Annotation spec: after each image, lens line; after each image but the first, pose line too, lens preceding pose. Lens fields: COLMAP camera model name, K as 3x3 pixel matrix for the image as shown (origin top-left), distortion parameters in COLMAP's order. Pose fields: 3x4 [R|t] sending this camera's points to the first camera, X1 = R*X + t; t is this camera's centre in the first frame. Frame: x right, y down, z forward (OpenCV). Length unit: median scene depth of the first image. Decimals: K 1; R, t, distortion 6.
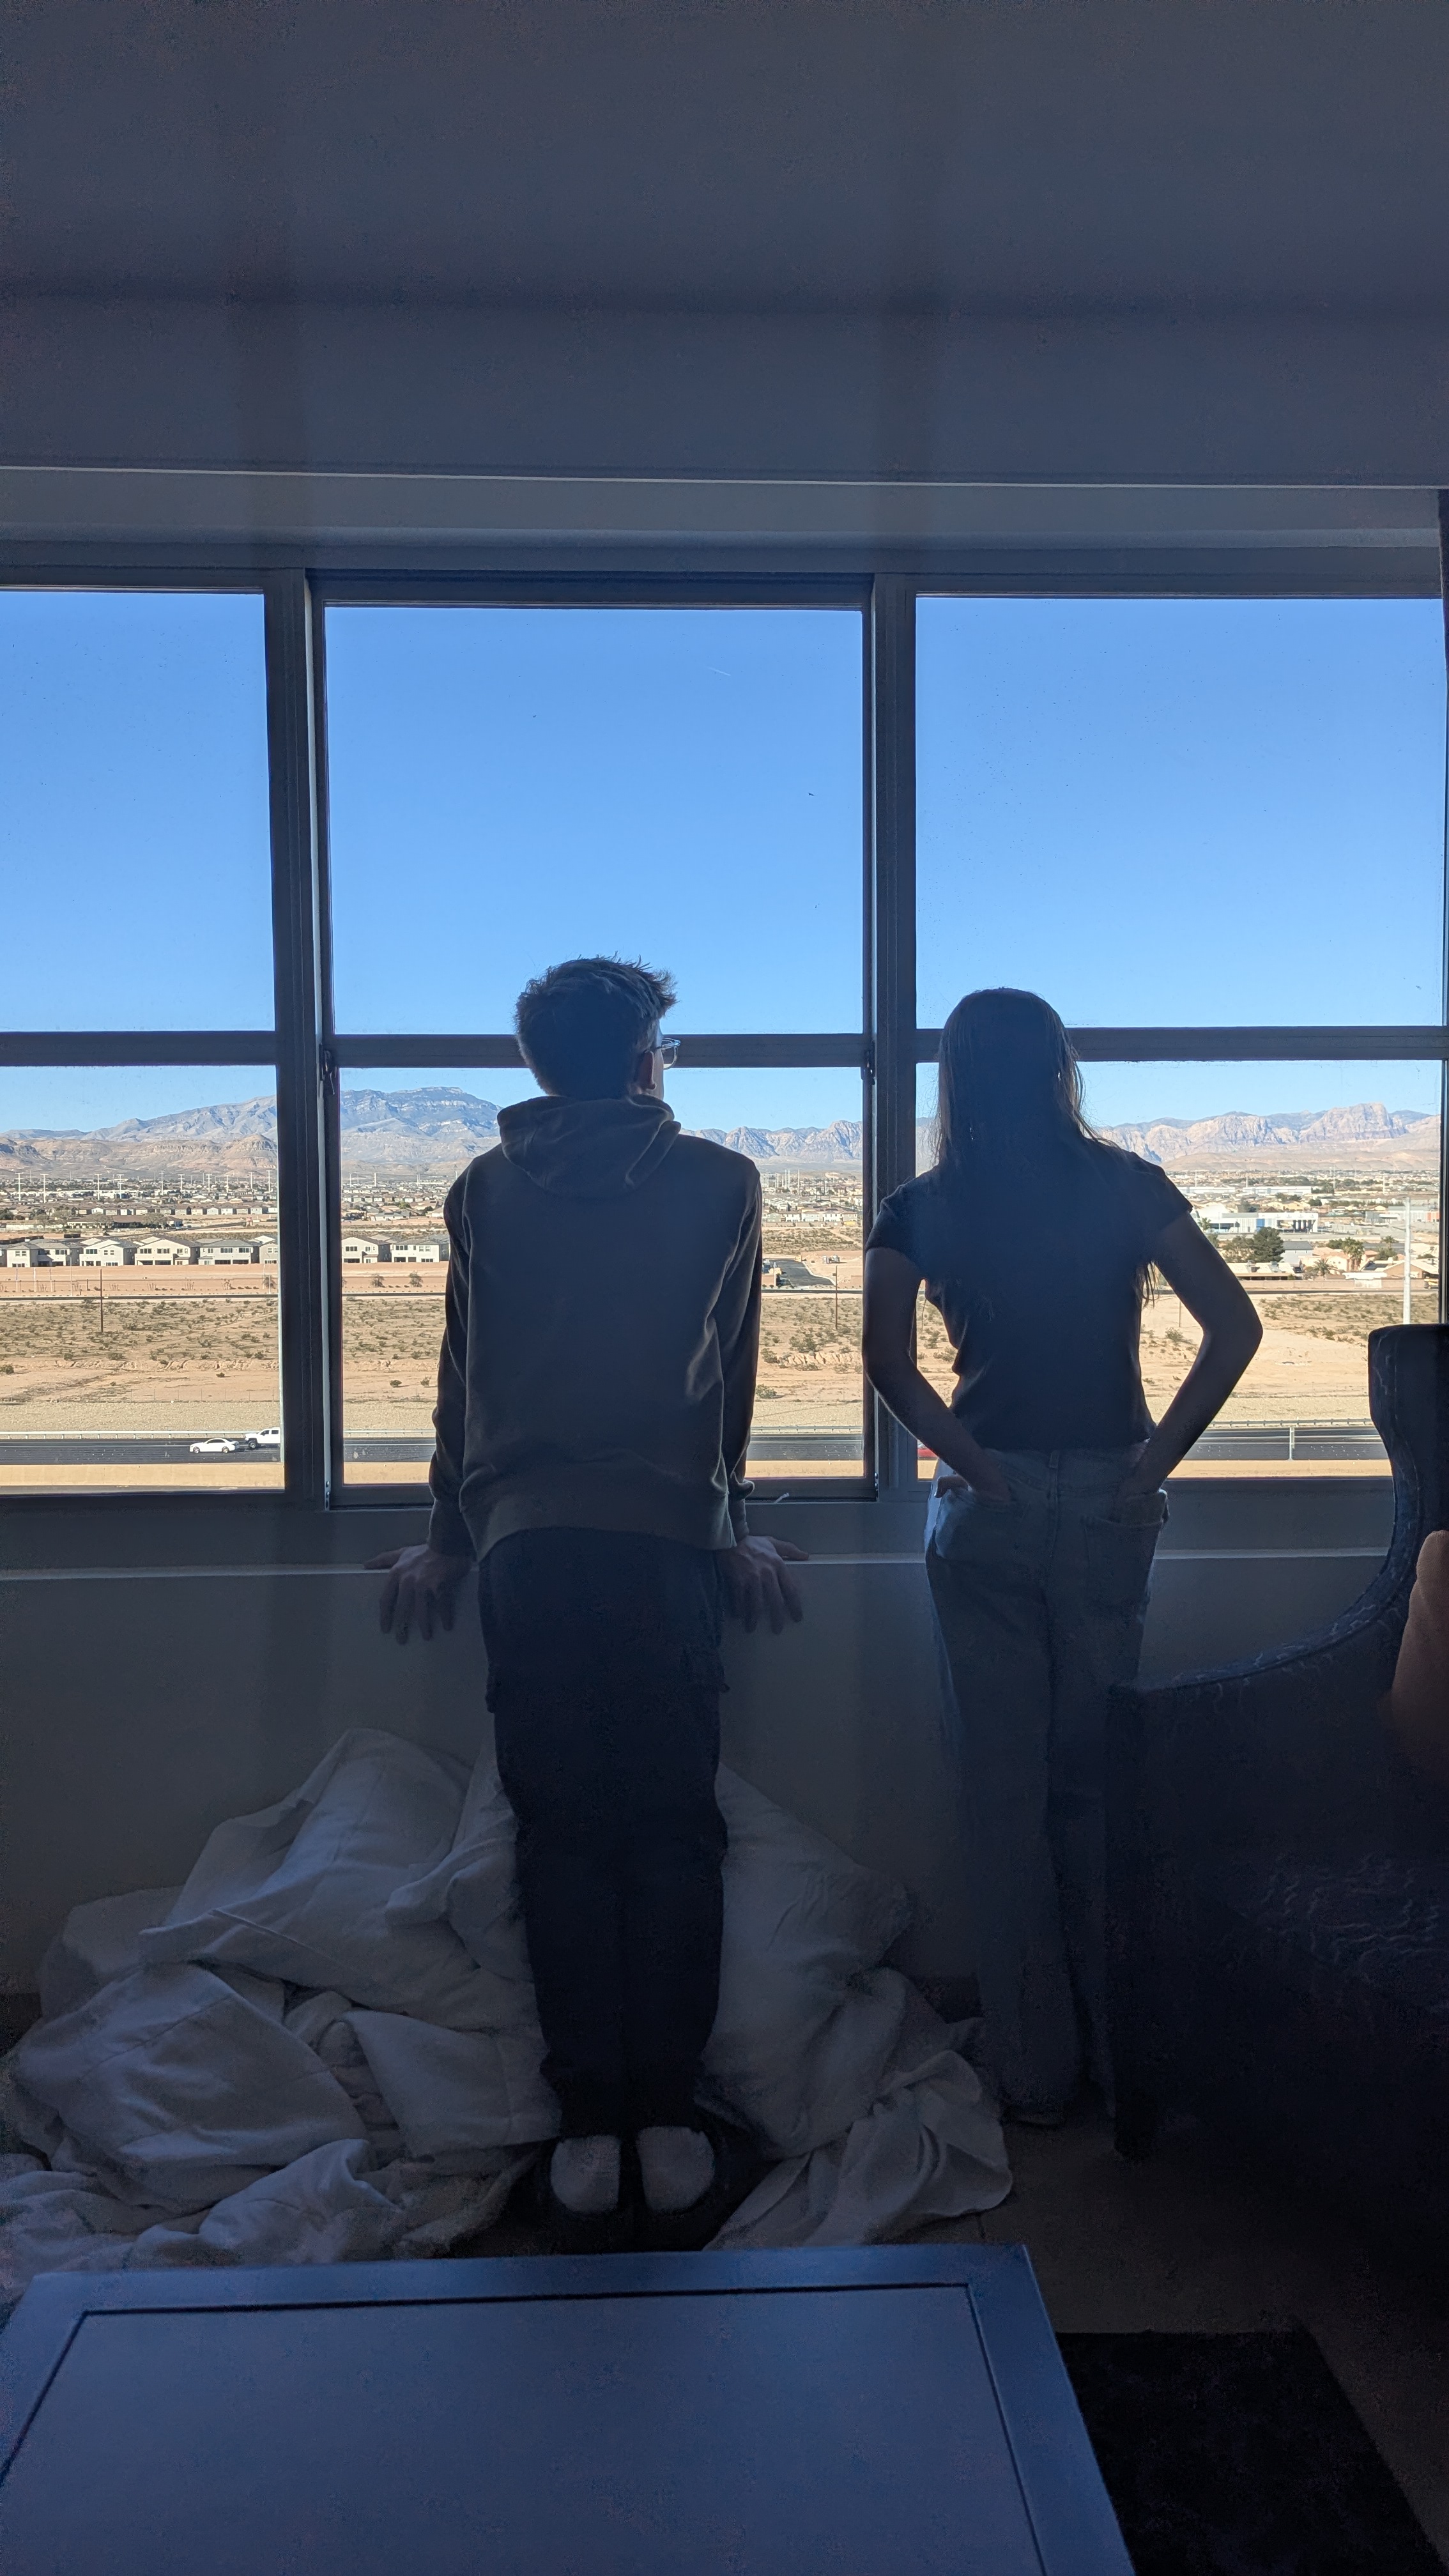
lens RADIAL K [[2197.2, 0, 726.0], [0, 2197.2, 1283.6], [0, 0, 1]] dist [0.018290, -0.019465]
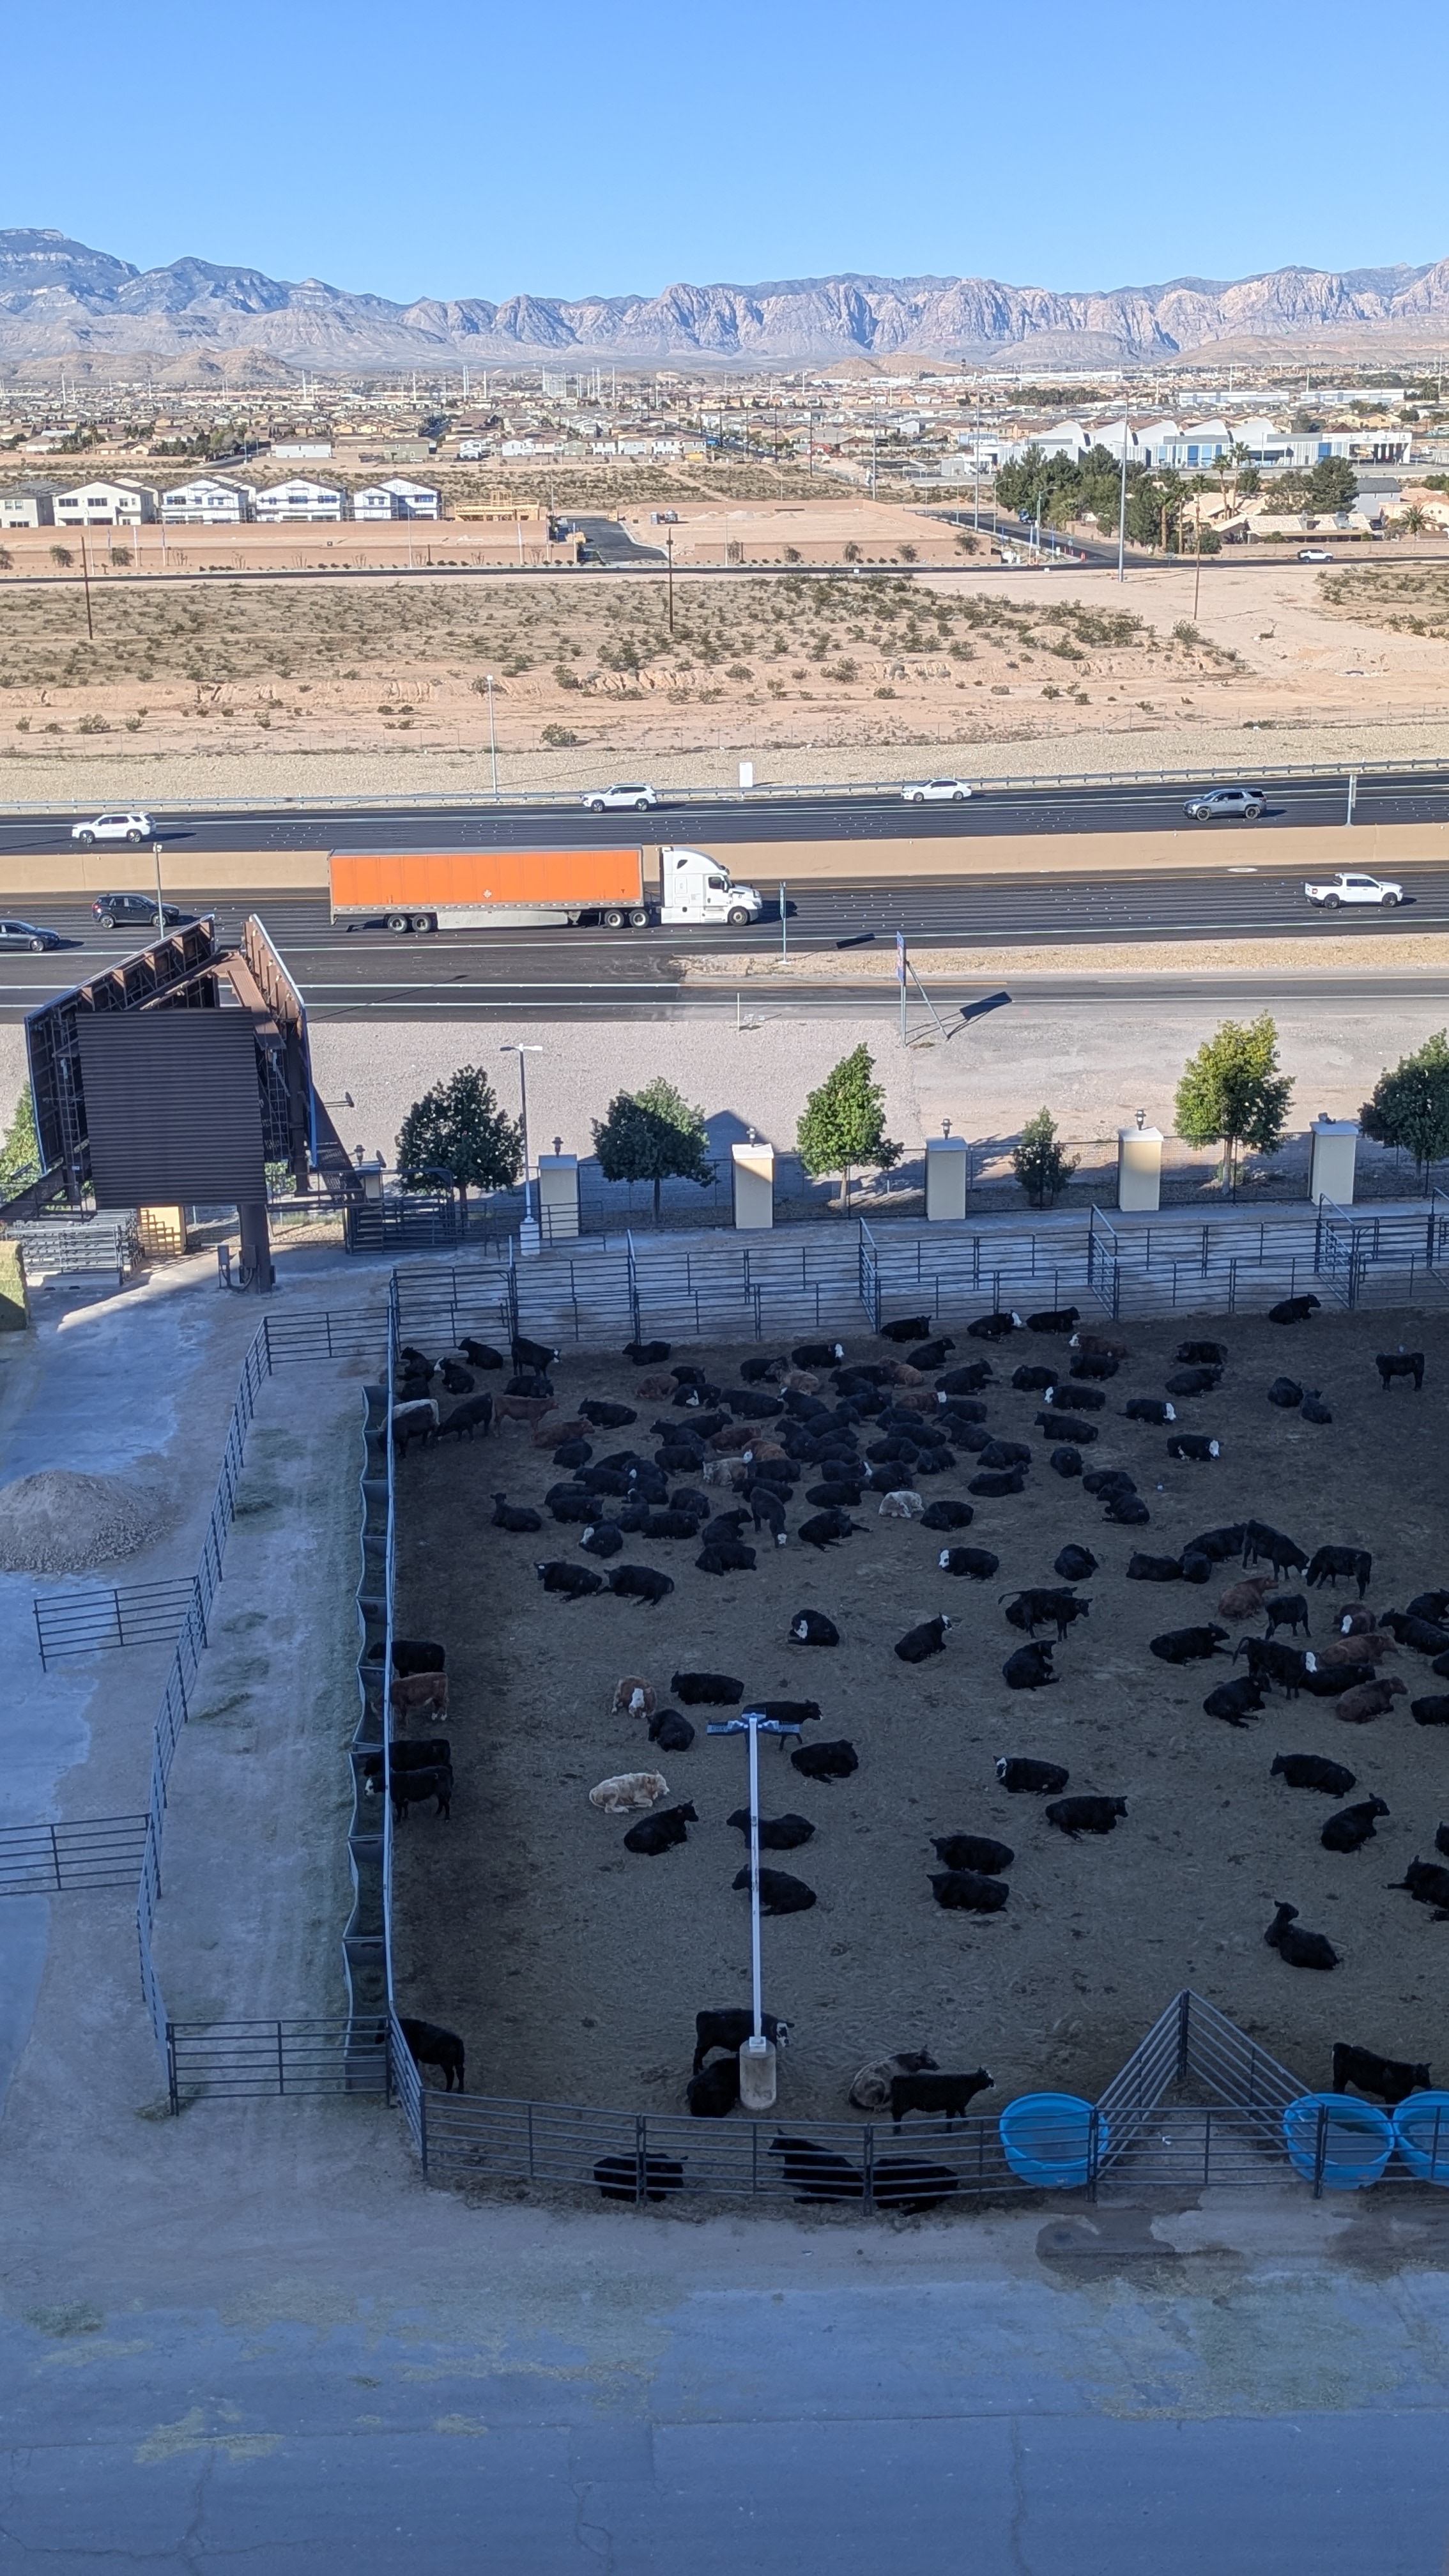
lens RADIAL K [[2197.2, 0, 718.6], [0, 2197.2, 1283.4], [0, 0, 1]] dist [0.018290, -0.019465]
pose [[0.999595, -0.019077, 0.021104, 0.044681], [0.011303, 0.947099, 0.320743, -0.005003], [-0.026106, -0.320375, 0.946931, 0.308794]]
